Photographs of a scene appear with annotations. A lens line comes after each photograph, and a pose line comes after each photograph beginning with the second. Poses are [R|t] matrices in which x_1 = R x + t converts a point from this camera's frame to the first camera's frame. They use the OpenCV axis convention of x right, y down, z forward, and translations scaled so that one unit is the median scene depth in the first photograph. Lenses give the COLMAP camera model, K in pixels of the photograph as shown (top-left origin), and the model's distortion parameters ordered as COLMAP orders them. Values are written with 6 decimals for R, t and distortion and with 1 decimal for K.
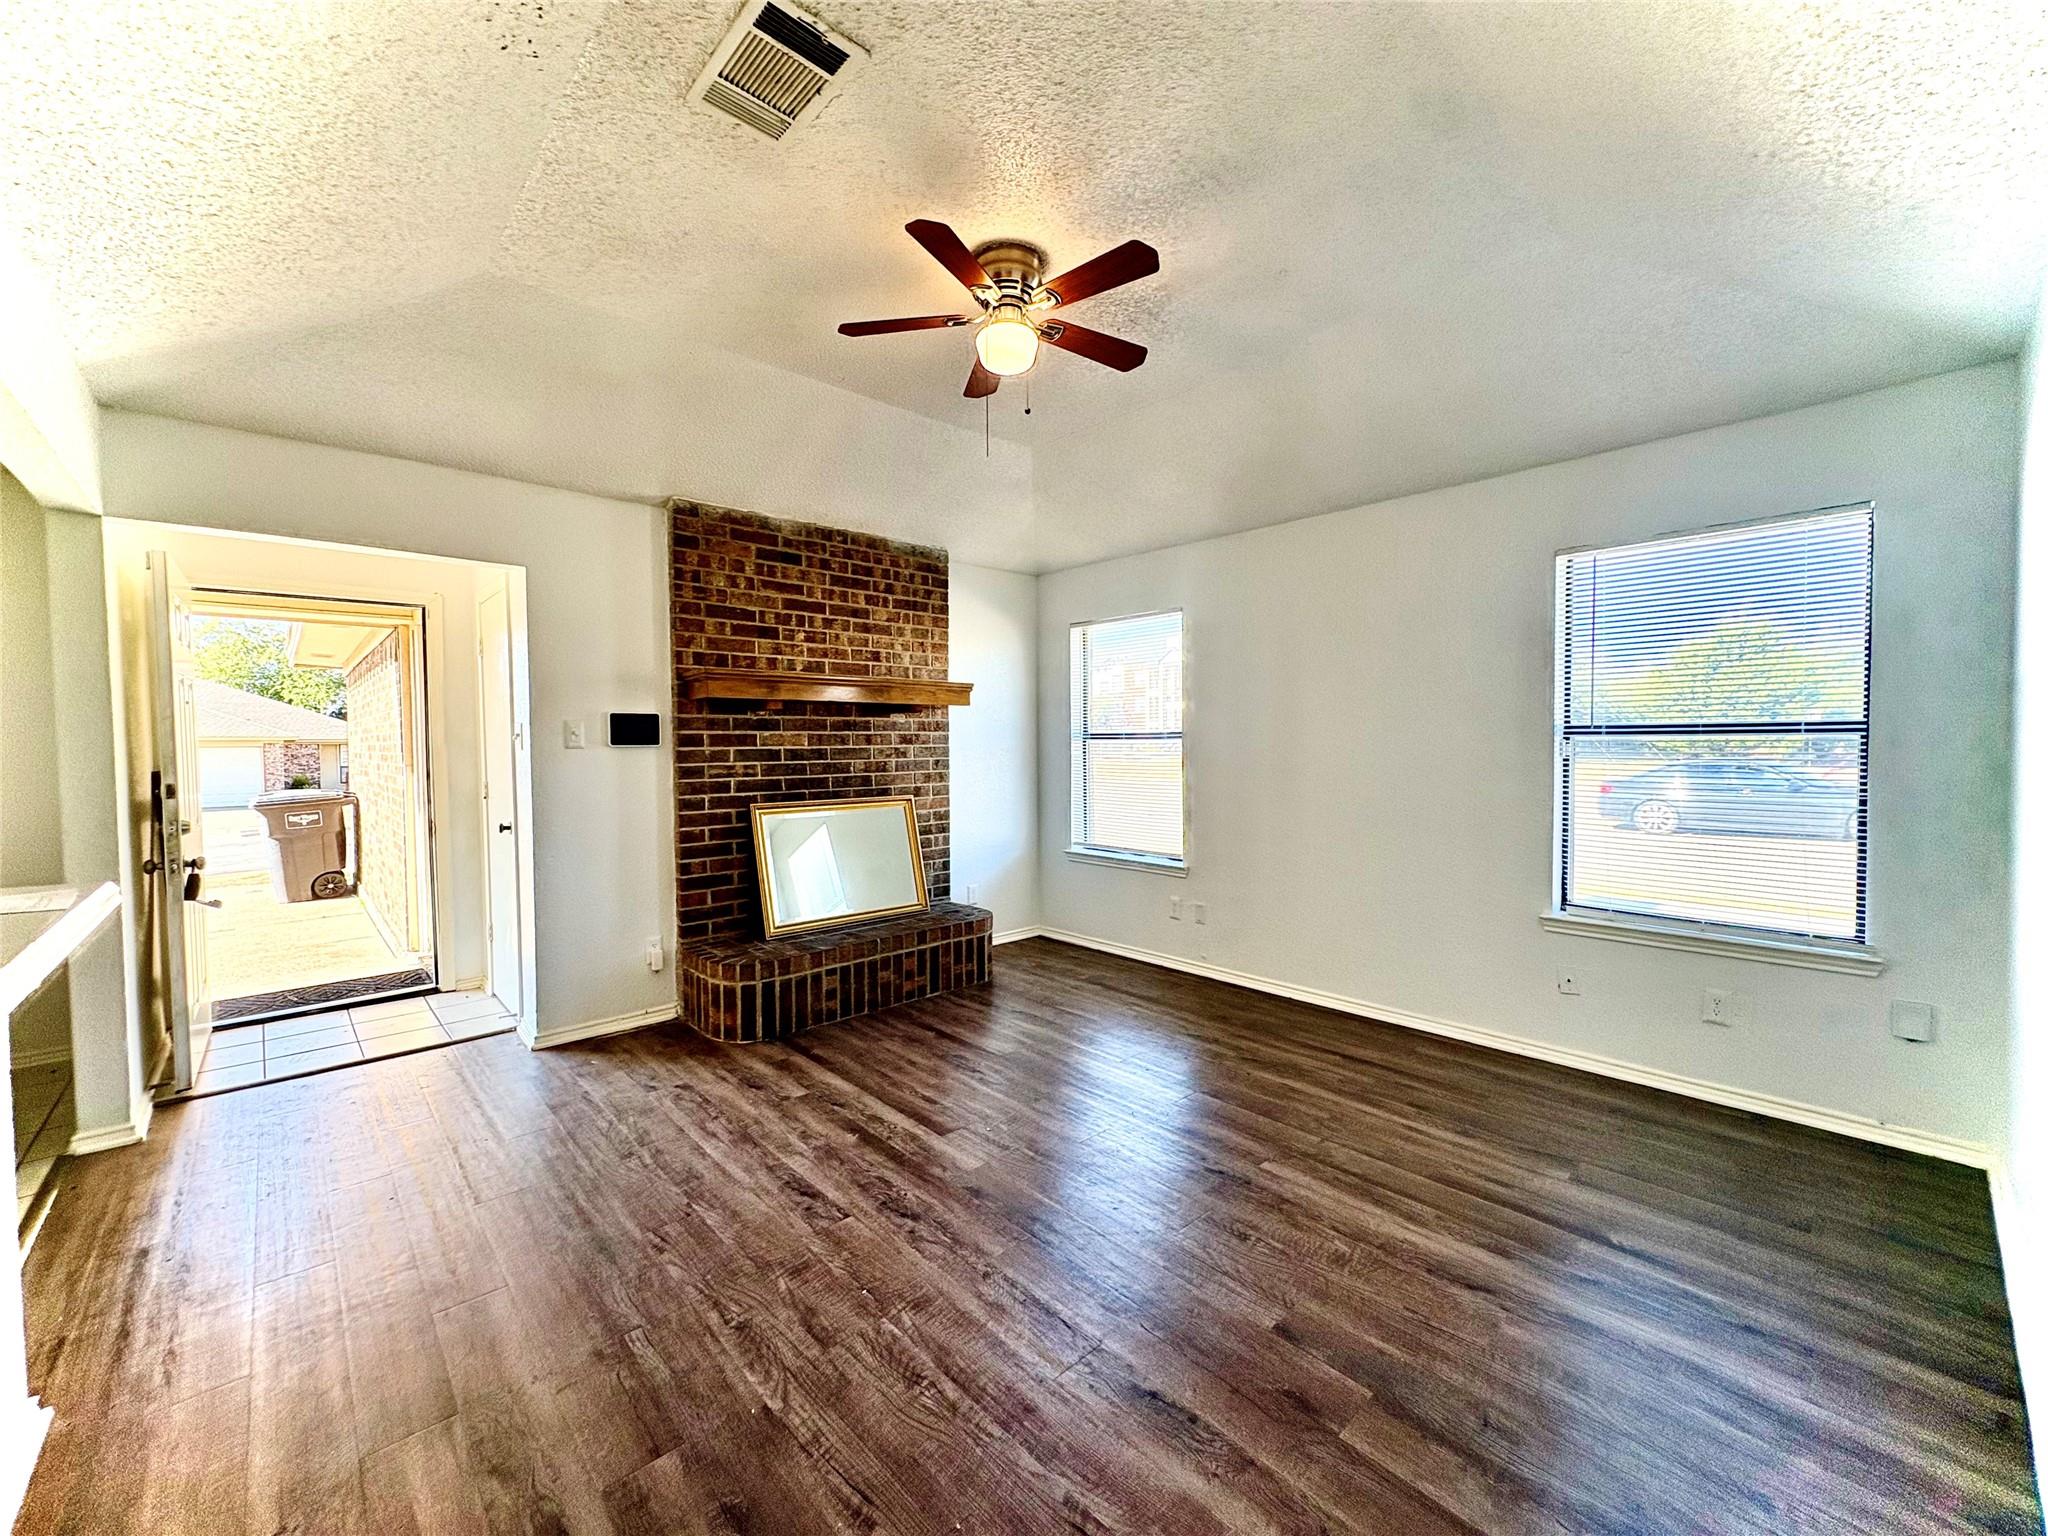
lens RADIAL K [[815.0, 0, 1018.7], [0, 815.0, 767.5], [0, 0, 1]] dist [-0.000805, 0.000514]
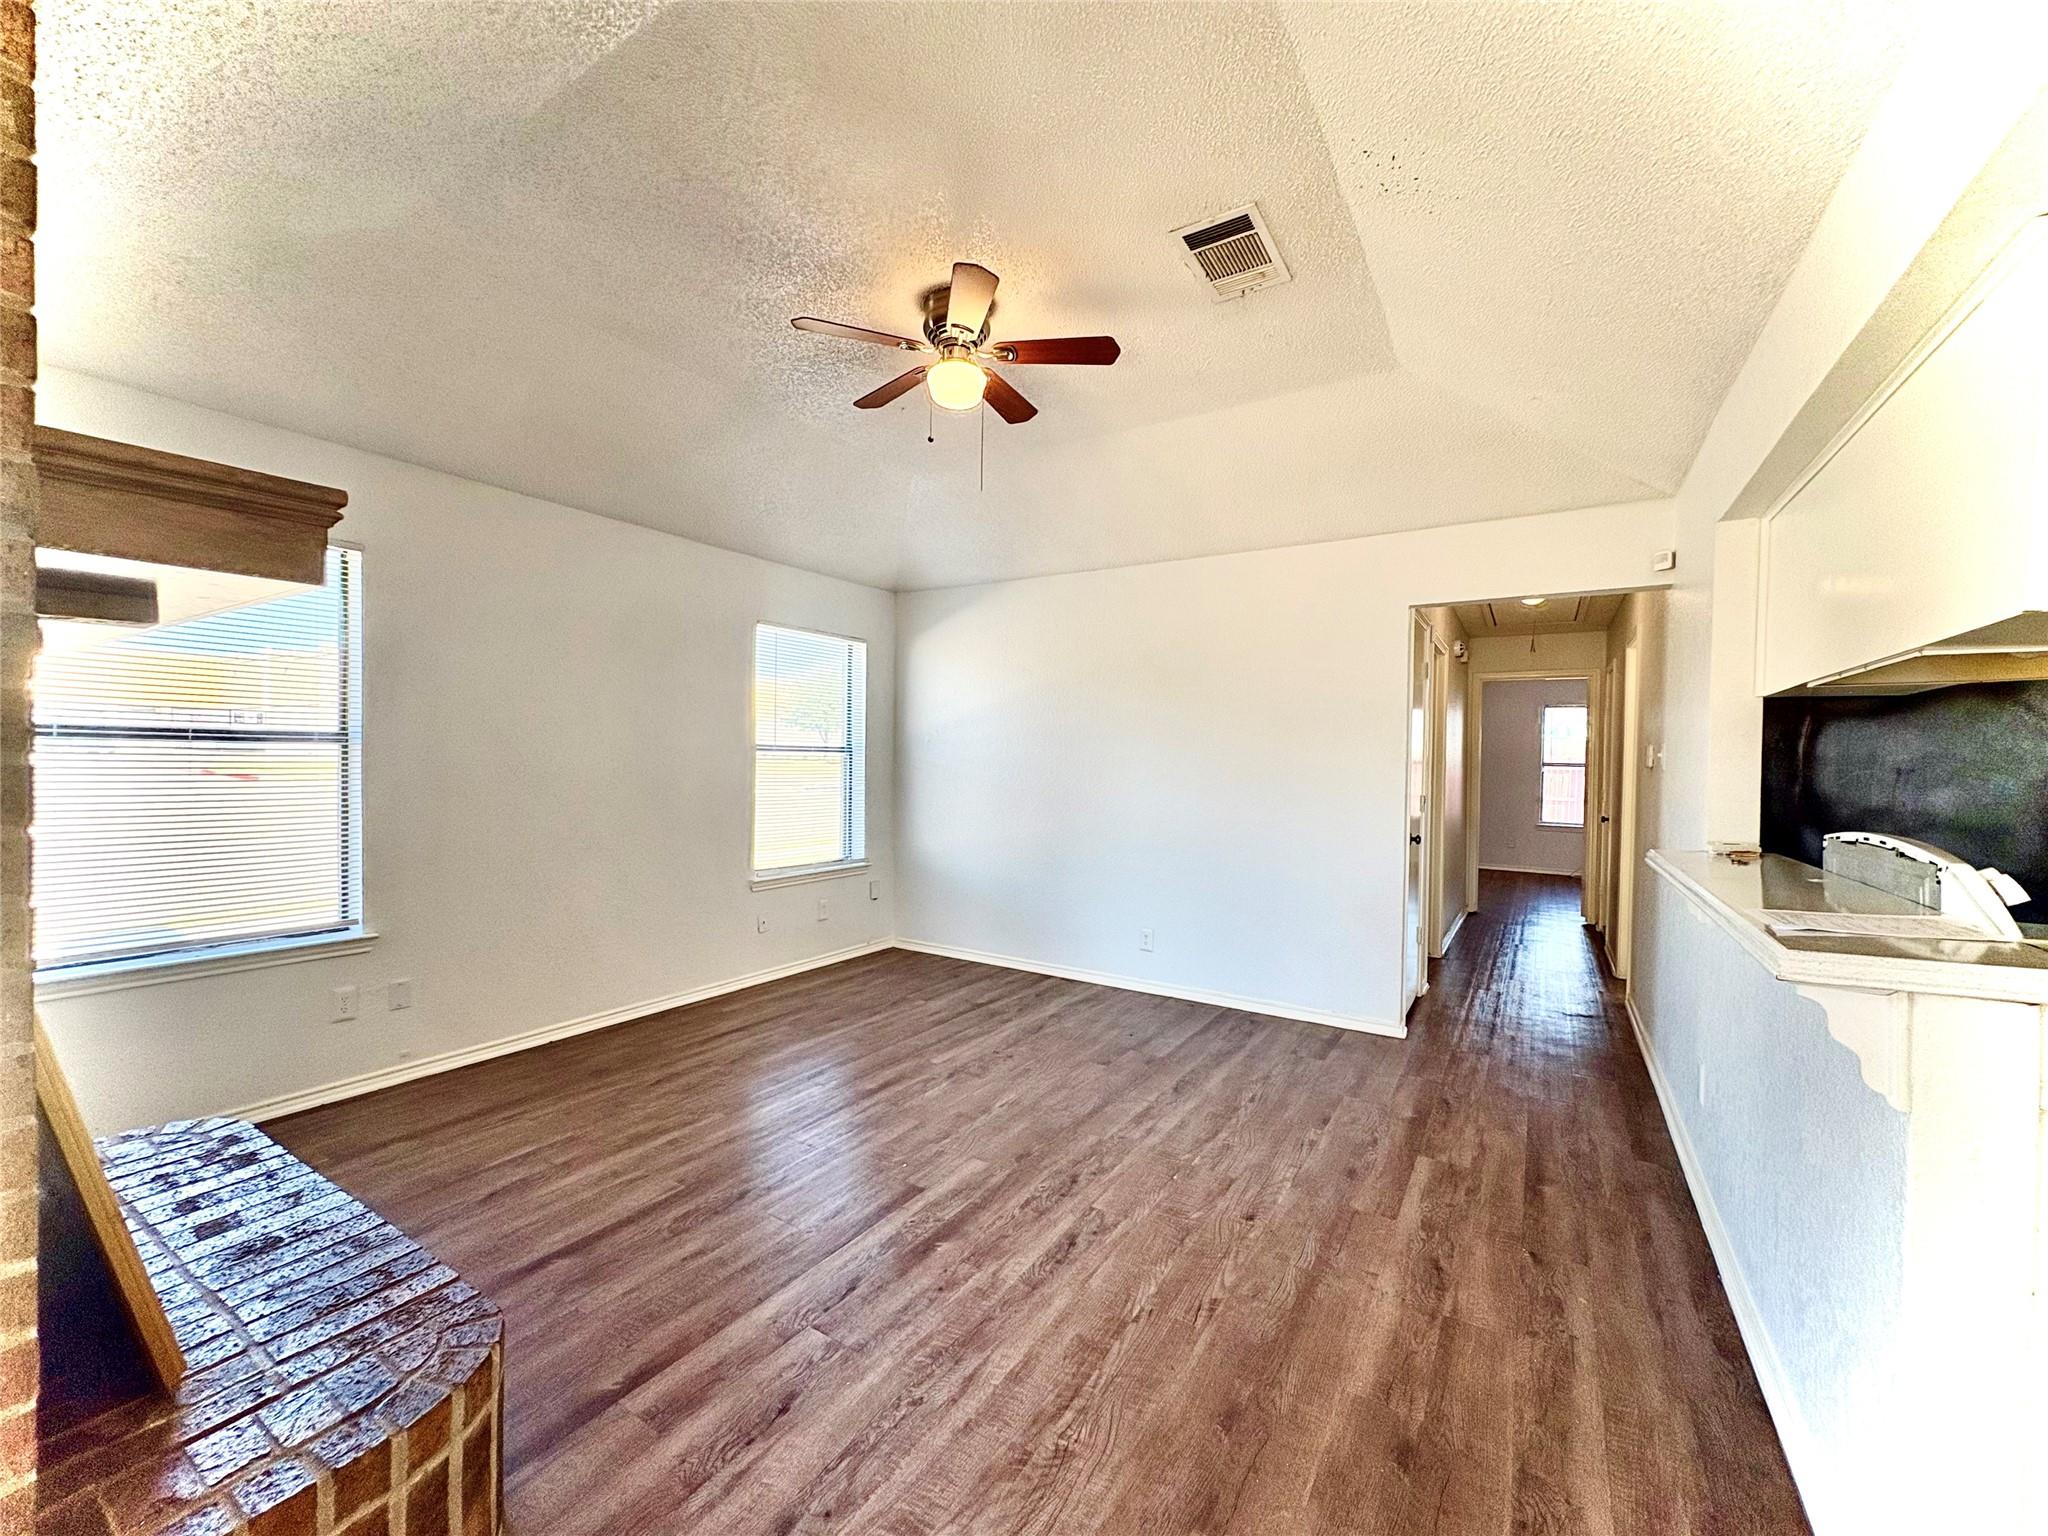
lens RADIAL K [[815.0, 0, 1023.0], [0, 815.0, 772.7], [0, 0, 1]] dist [-0.000805, 0.000514]
pose [[-0.262976, -0.015721, 0.964674, -0.991068], [0.015538, 0.999669, 0.020527, -0.028501], [-0.964677, 0.020387, -0.262644, 1.124183]]
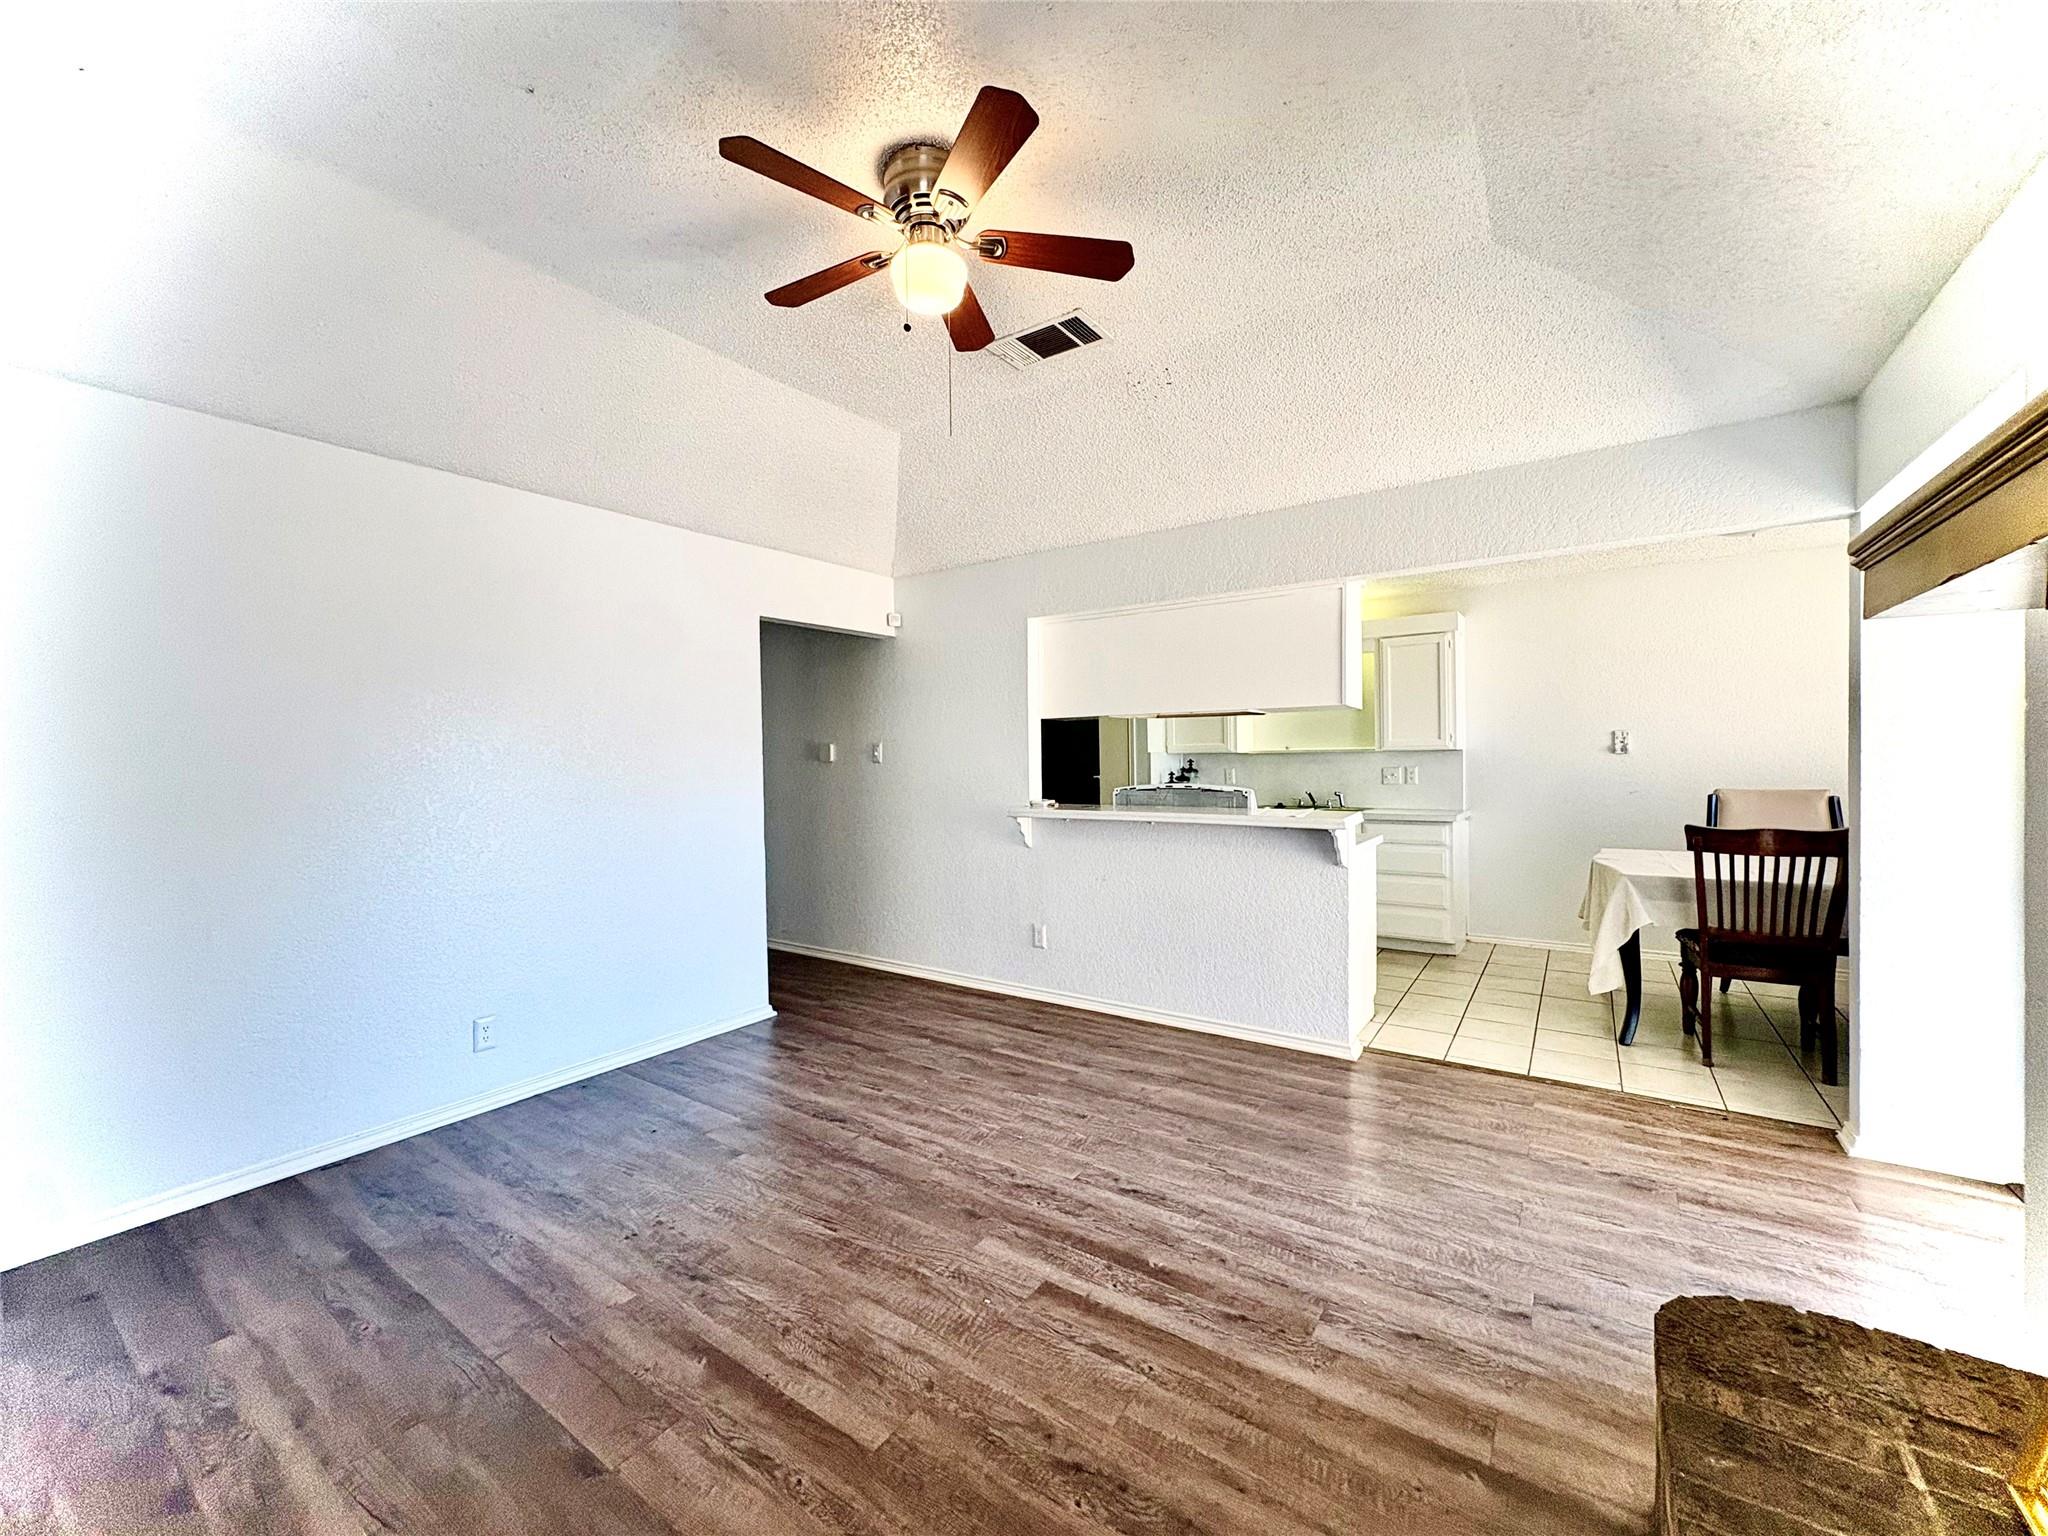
lens RADIAL K [[815.0, 0, 1022.6], [0, 815.0, 766.4], [0, 0, 1]] dist [-0.000805, 0.000514]
pose [[-0.974554, 0.023293, -0.222937, 0.083659], [0.013733, 0.998922, 0.044338, -0.058976], [0.223730, 0.040148, -0.973824, 1.713012]]
